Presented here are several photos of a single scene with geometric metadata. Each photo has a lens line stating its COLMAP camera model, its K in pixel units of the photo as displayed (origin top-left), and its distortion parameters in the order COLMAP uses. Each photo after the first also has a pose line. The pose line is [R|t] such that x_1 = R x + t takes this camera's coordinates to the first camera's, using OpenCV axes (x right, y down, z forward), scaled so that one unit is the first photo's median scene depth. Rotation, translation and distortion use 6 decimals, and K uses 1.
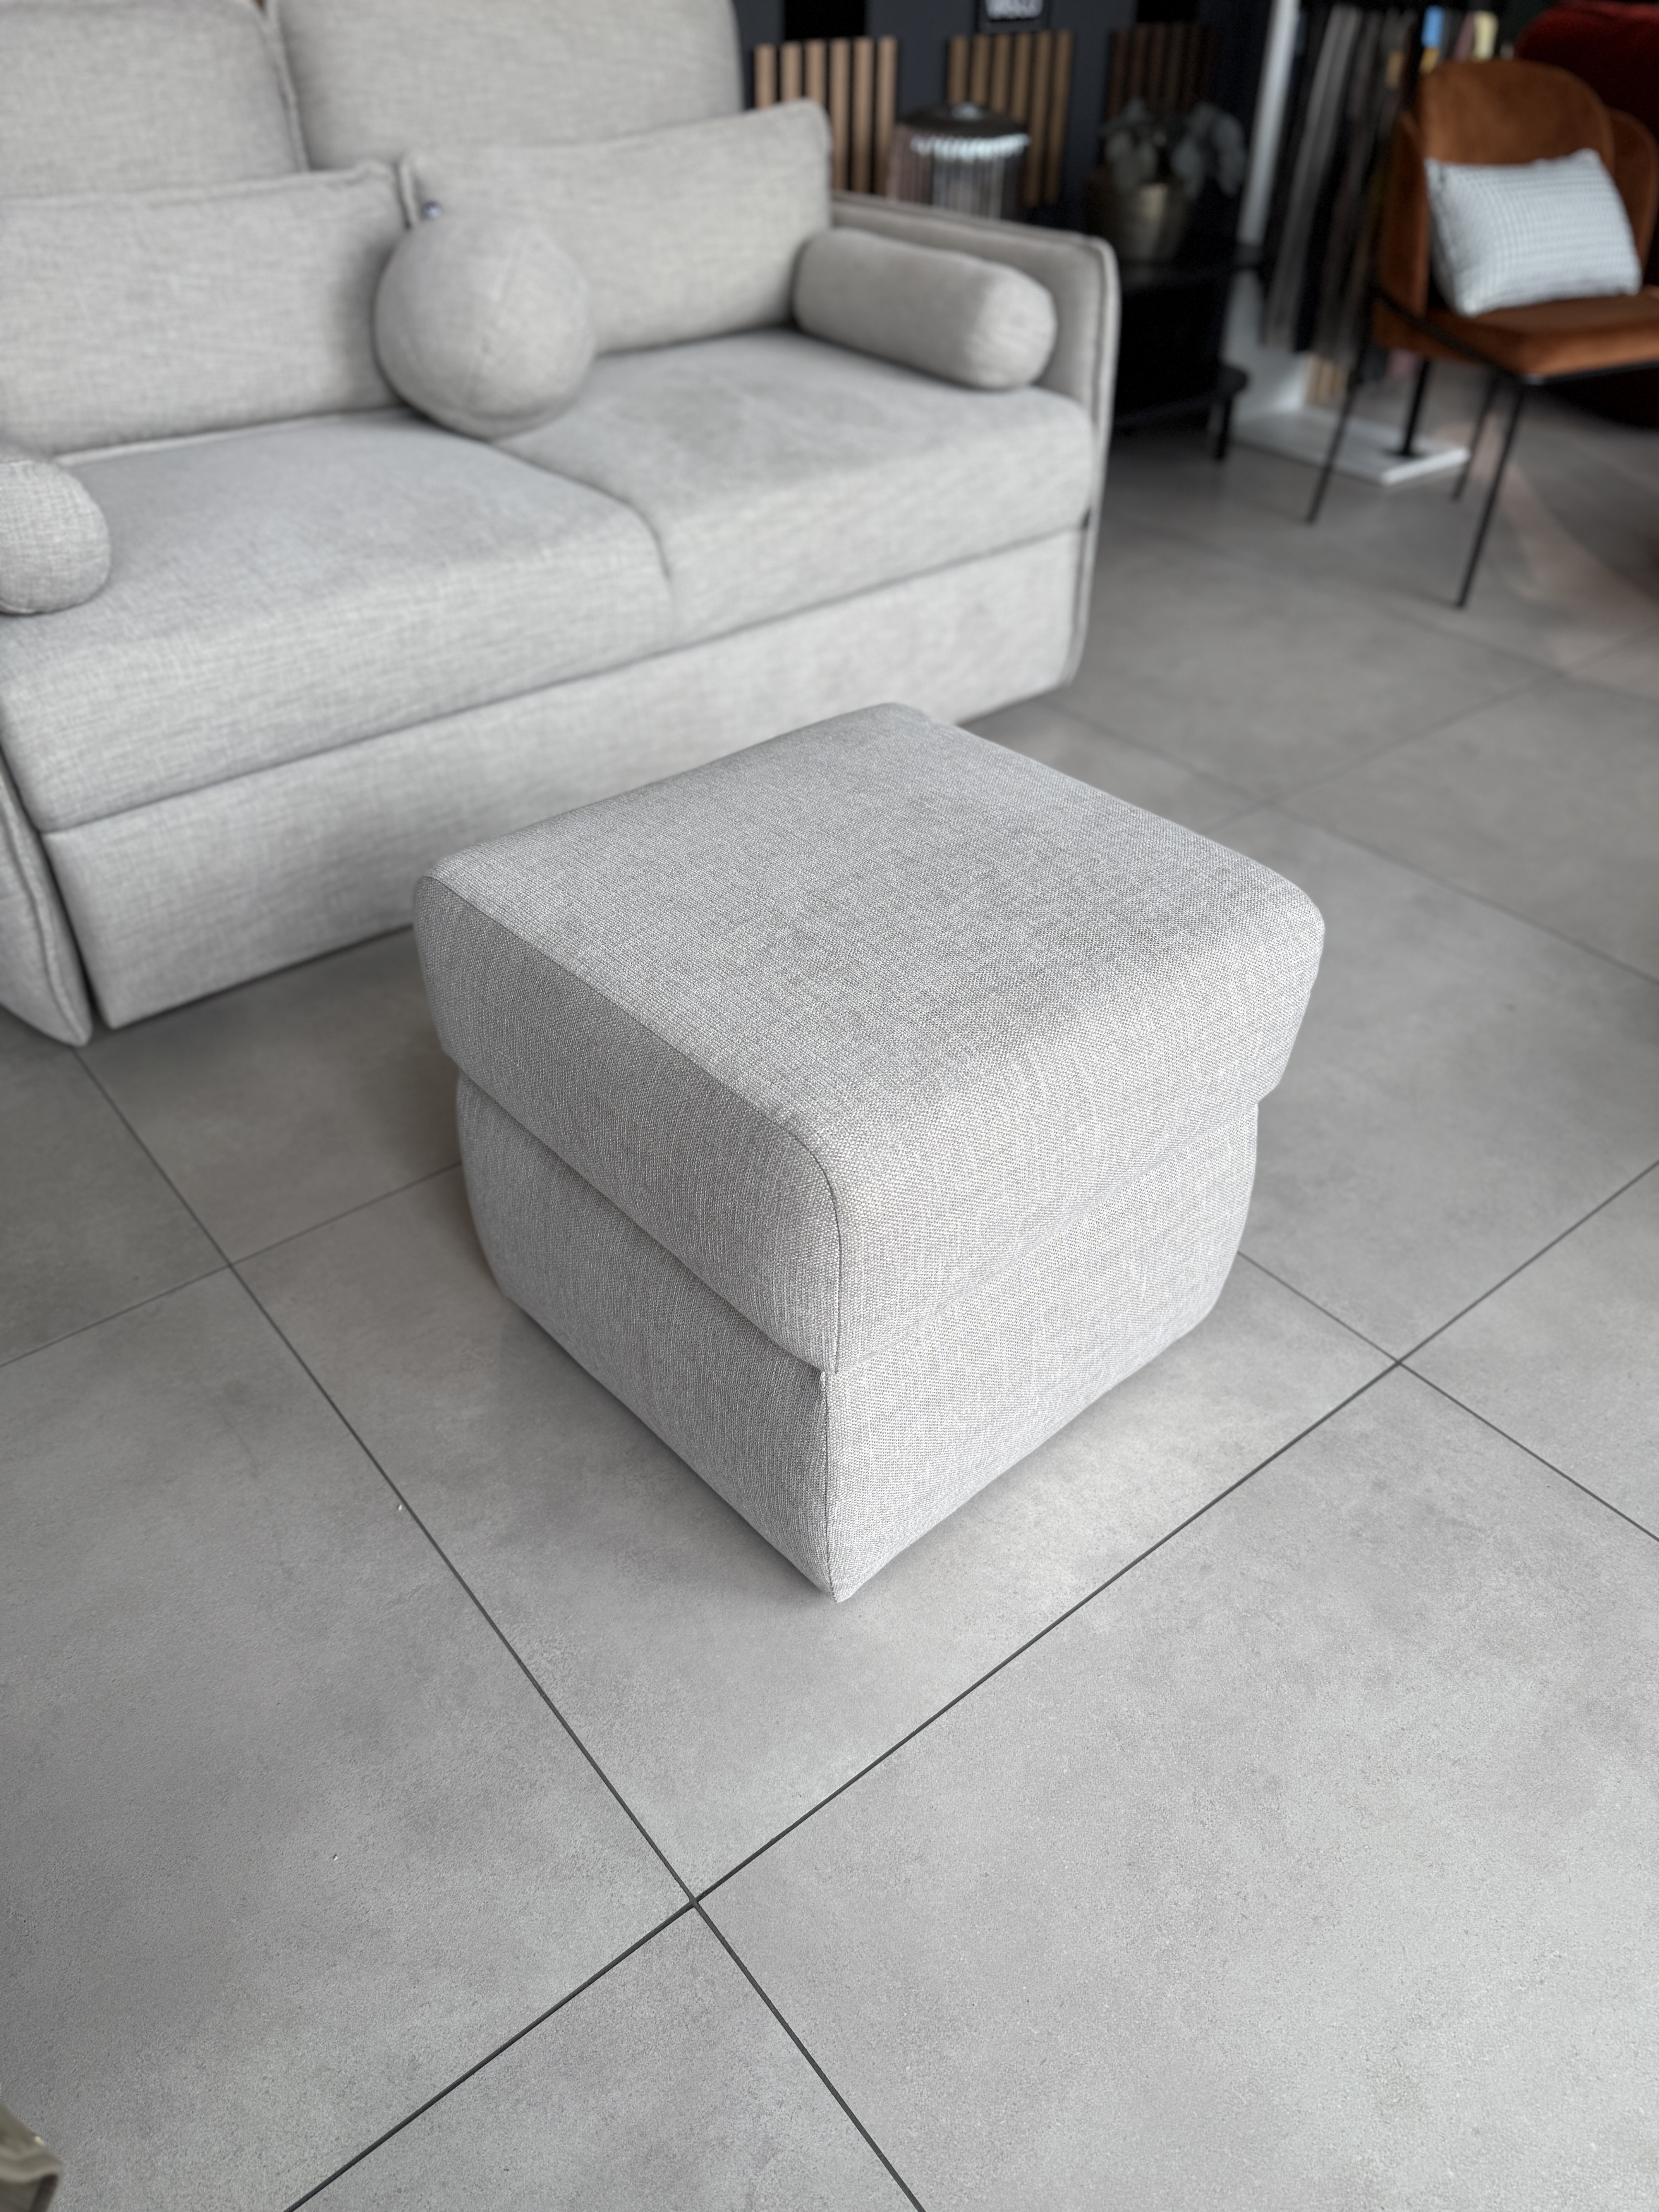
lens RADIAL K [[1582.0, 0, 827.3], [0, 1582.0, 1113.9], [0, 0, 1]] dist [0.004205, -0.010754]
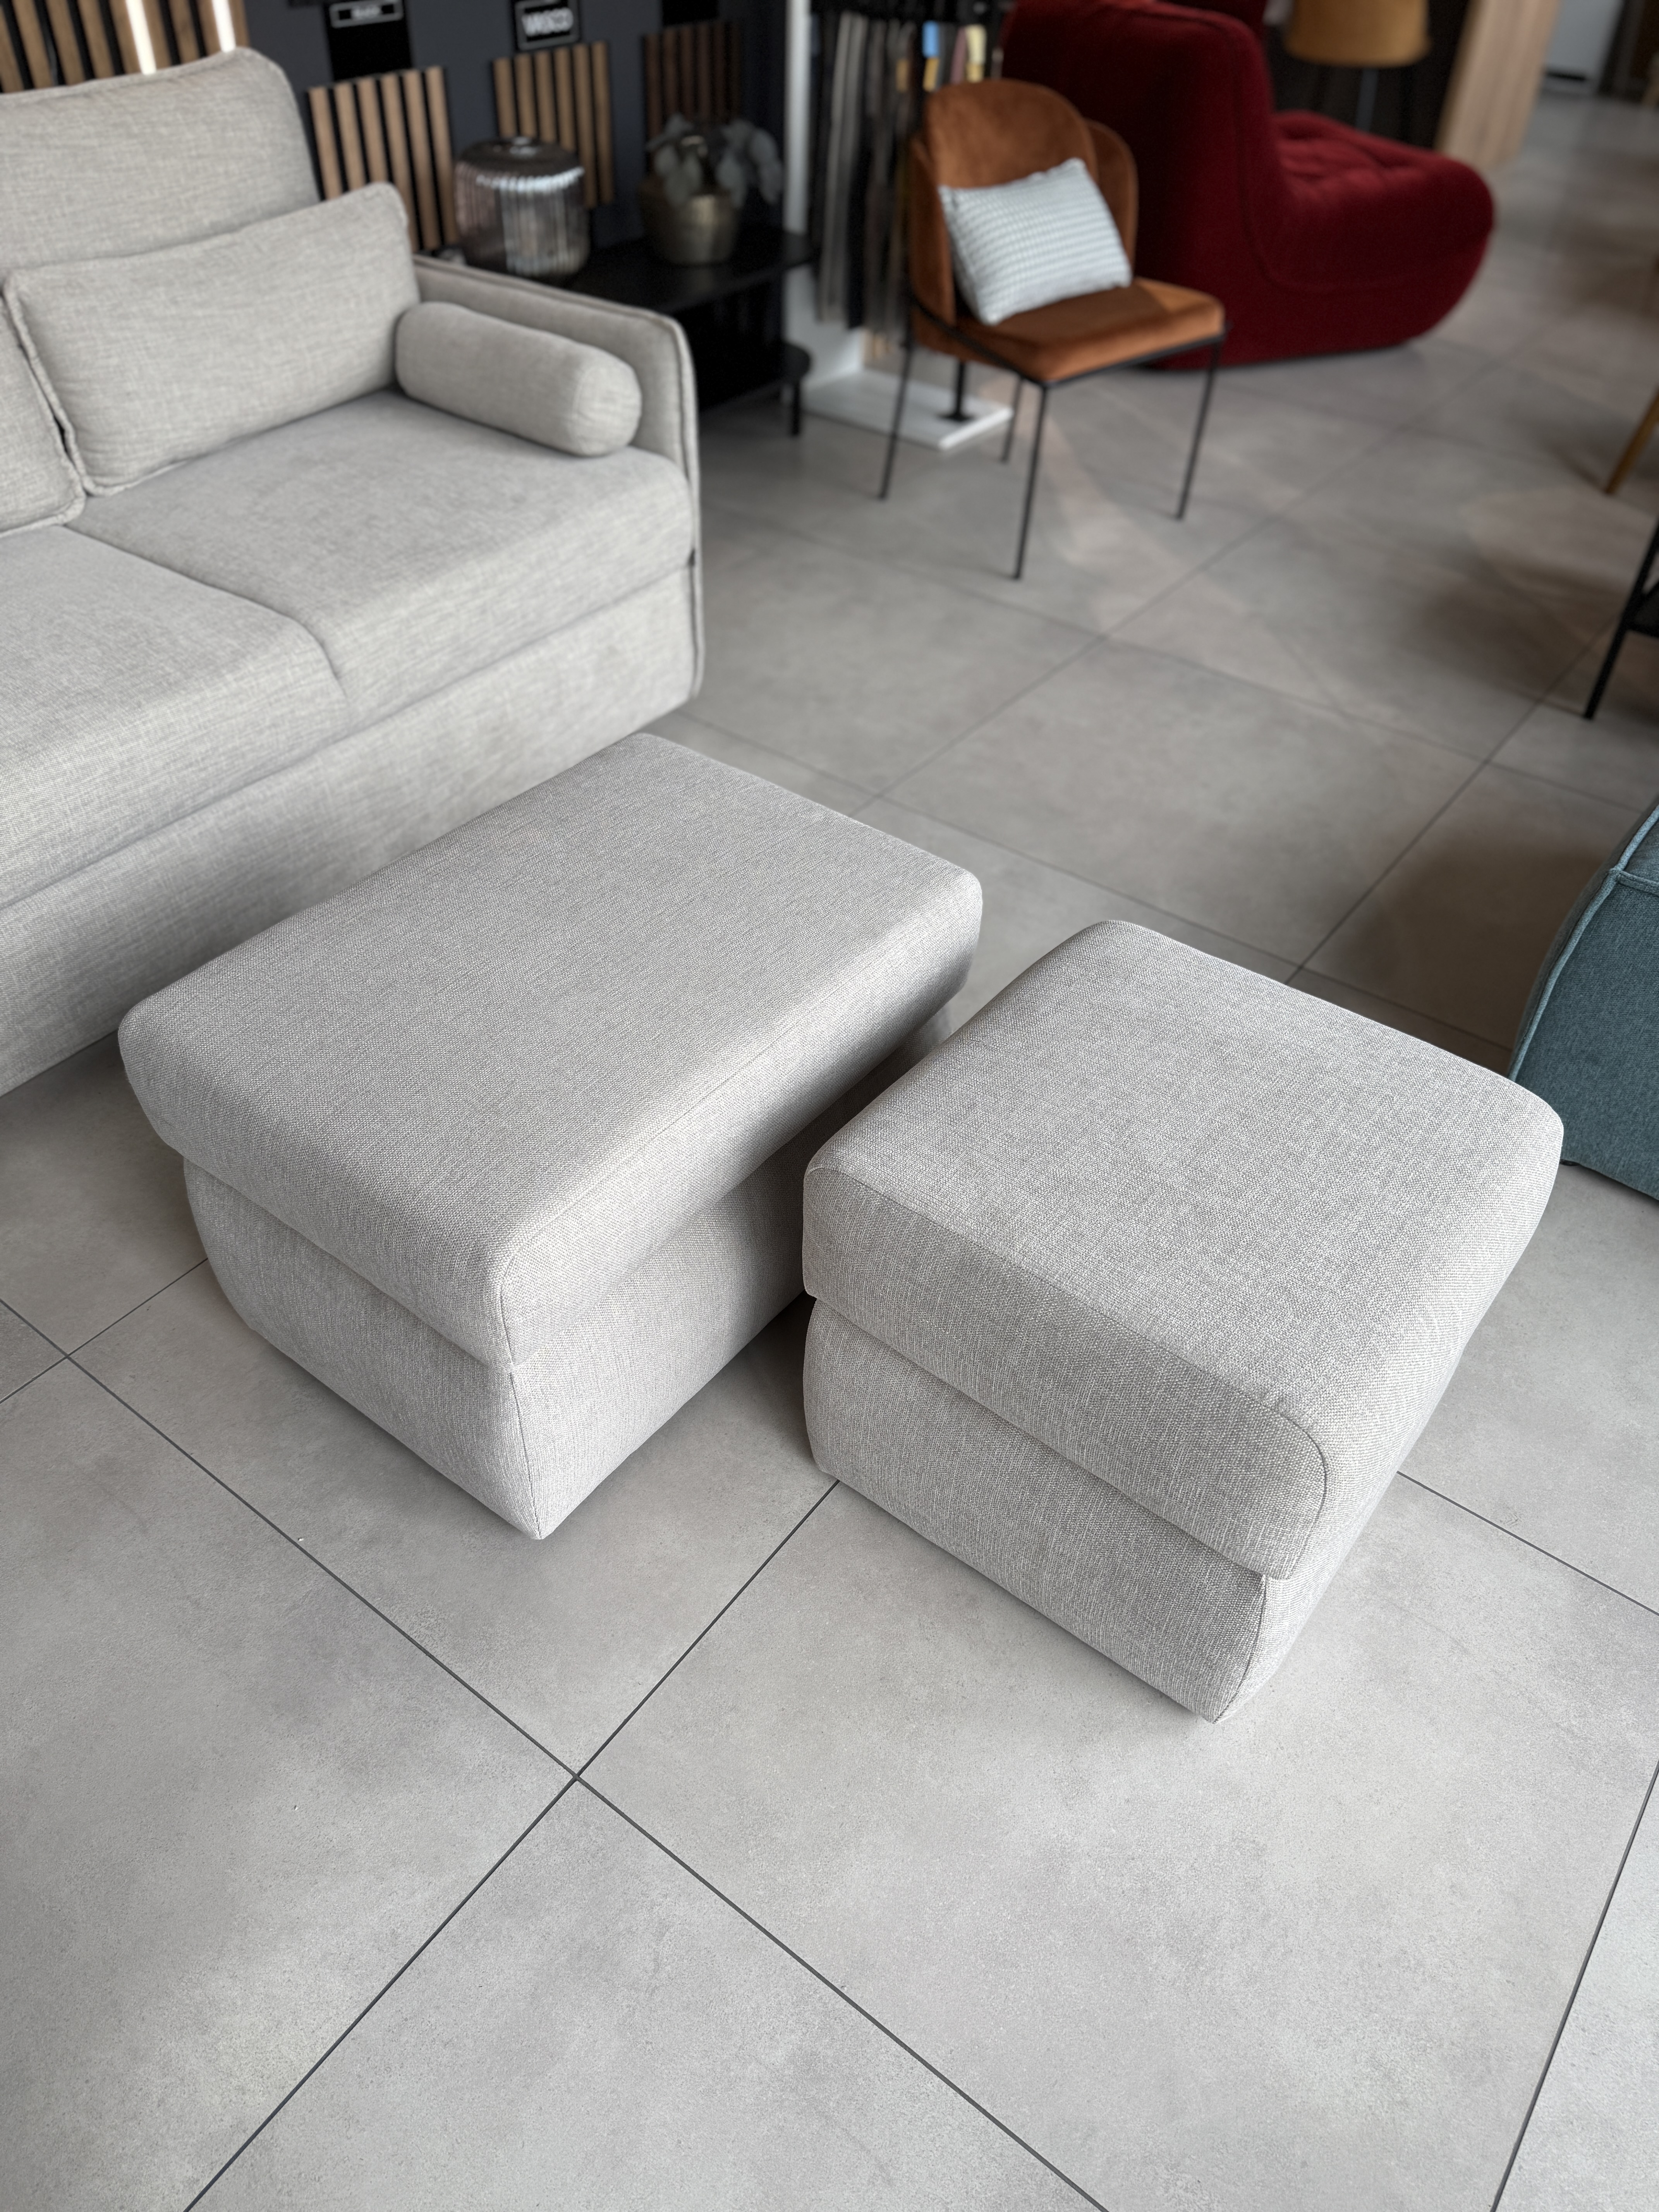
lens RADIAL K [[1578.3, 0, 809.5], [0, 1578.3, 1116.7], [0, 0, 1]] dist [0.003726, -0.007119]
pose [[0.970912, -0.151330, 0.185549, -0.033353], [0.136908, 0.986641, 0.088296, -0.091923], [-0.196432, -0.060325, 0.978660, -0.198811]]
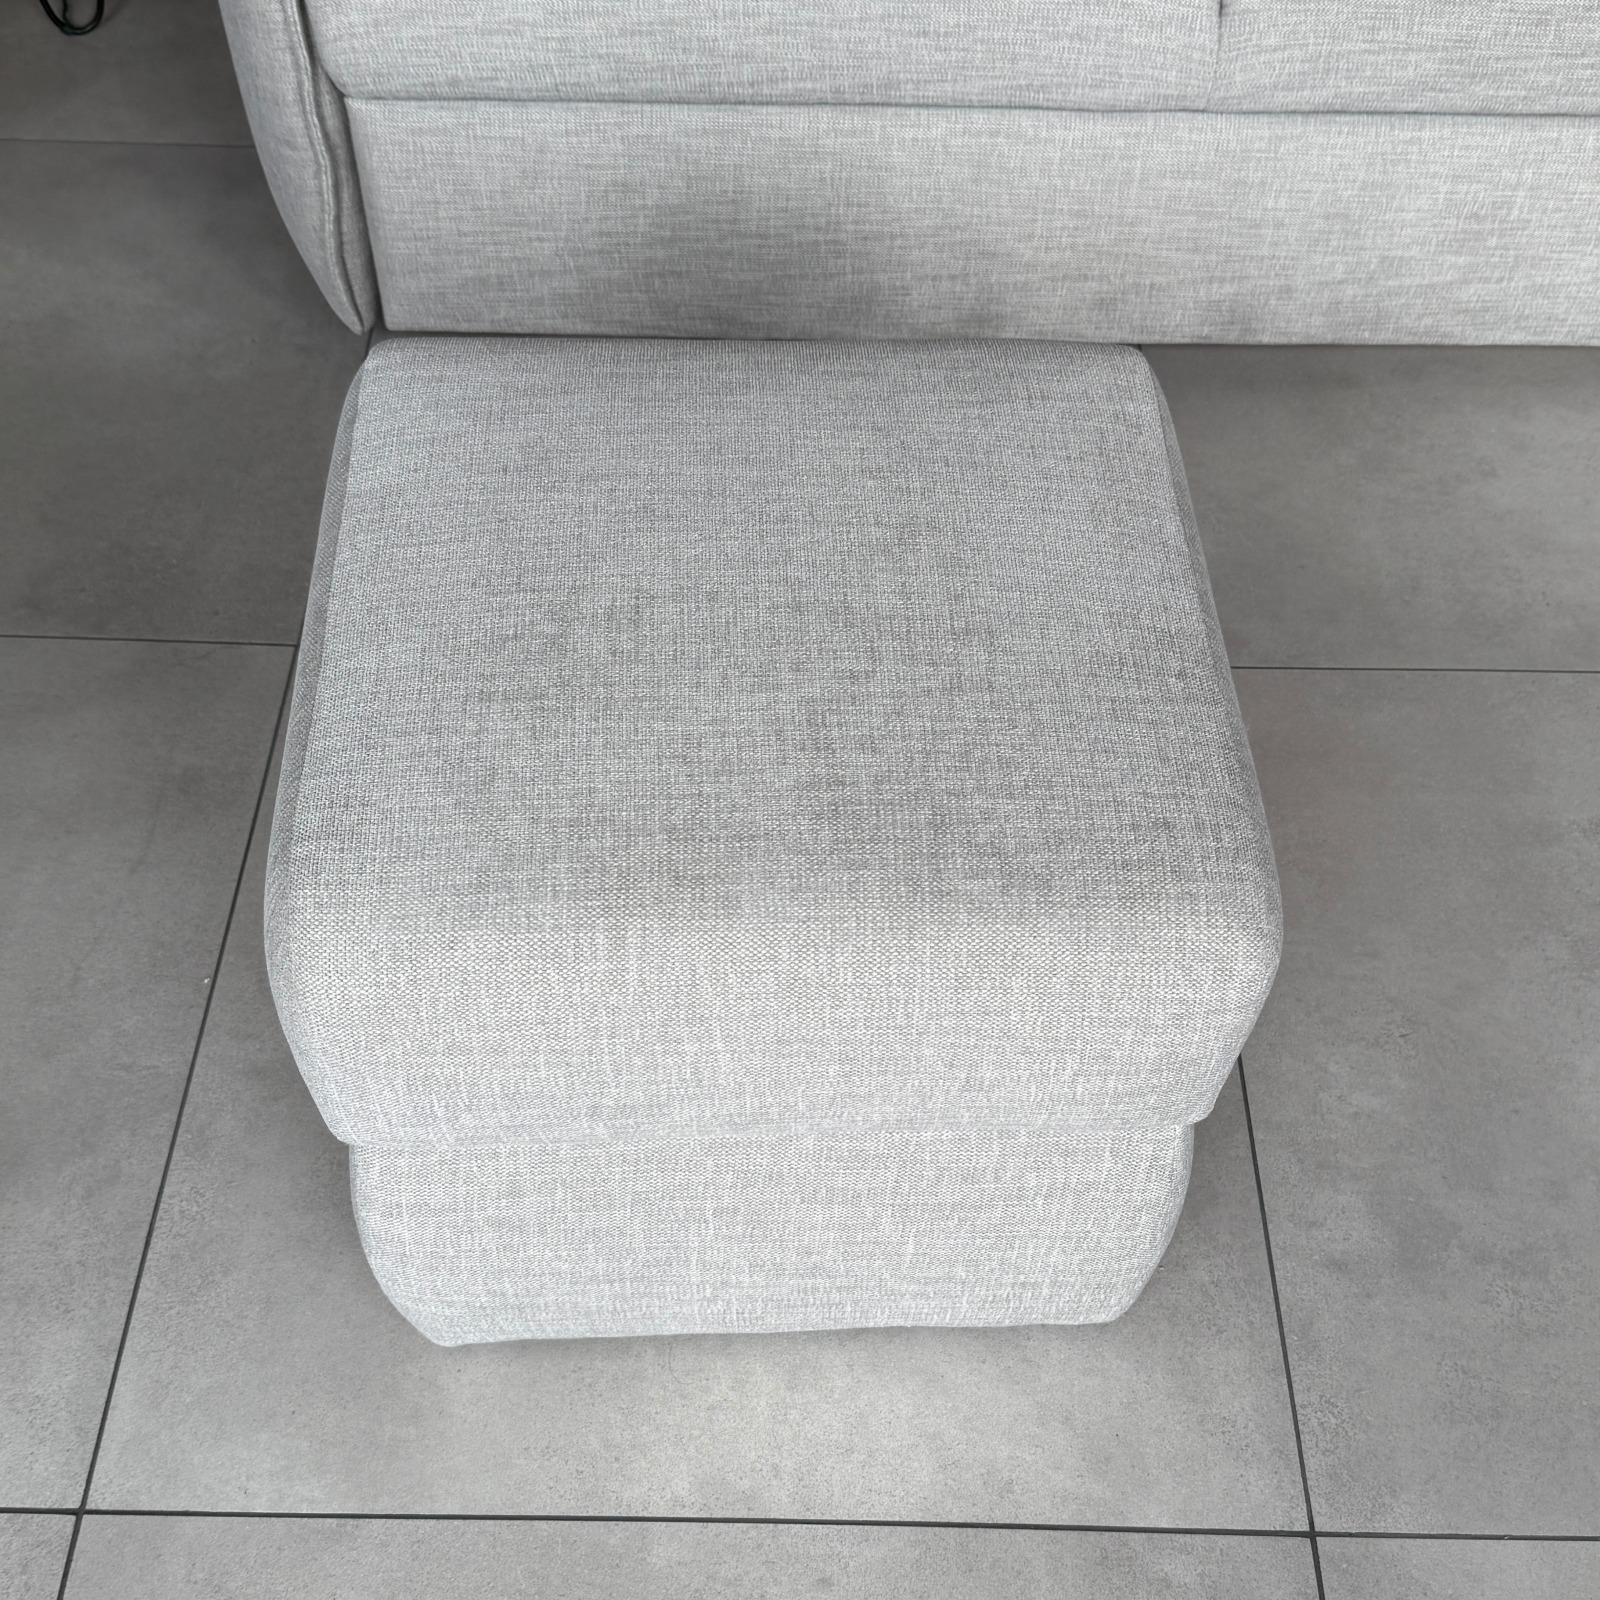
lens RADIAL K [[1961.4, 0, 816.6], [0, 1961.4, 914.0], [0, 0, 1]] dist [0.133885, -0.319731]
pose [[0.772739, 0.505211, -0.384235, 0.321781], [-0.404285, 0.858438, 0.315655, -0.219907], [0.489314, -0.088578, 0.867598, 0.127768]]
